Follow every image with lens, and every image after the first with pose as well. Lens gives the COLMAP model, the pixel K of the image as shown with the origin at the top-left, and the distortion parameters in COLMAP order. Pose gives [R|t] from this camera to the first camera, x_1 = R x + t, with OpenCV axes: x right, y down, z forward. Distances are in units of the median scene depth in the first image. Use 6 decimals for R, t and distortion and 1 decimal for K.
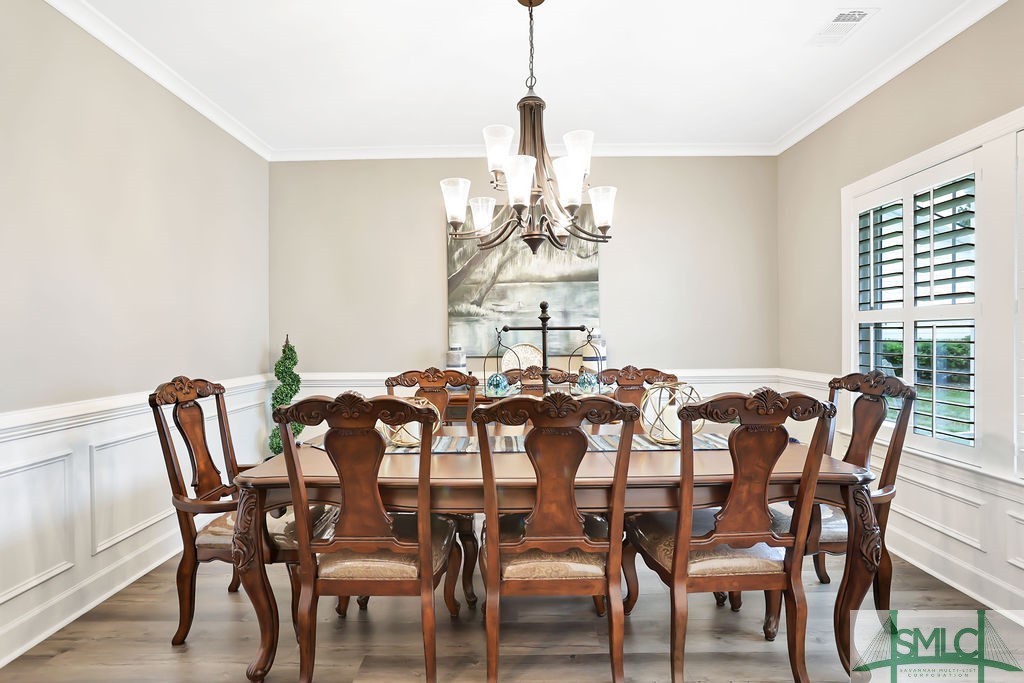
lens RADIAL K [[507.1, 0, 518.4], [0, 507.1, 333.3], [0, 0, 1]] dist [-0.034123, 0.008211]
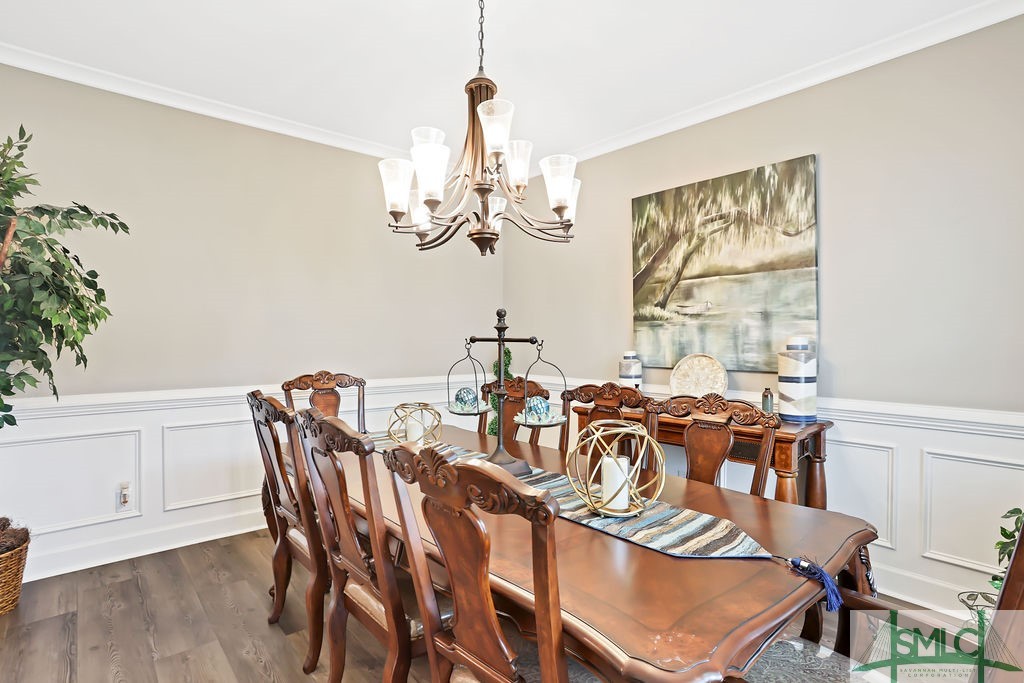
lens RADIAL K [[507.1, 0, 520.5], [0, 507.1, 336.3], [0, 0, 1]] dist [-0.034123, 0.008211]
pose [[0.670699, 0.009828, -0.741665, 0.392888], [-0.004932, 0.999949, 0.008791, -0.012897], [0.741713, -0.002238, 0.670713, 0.252460]]
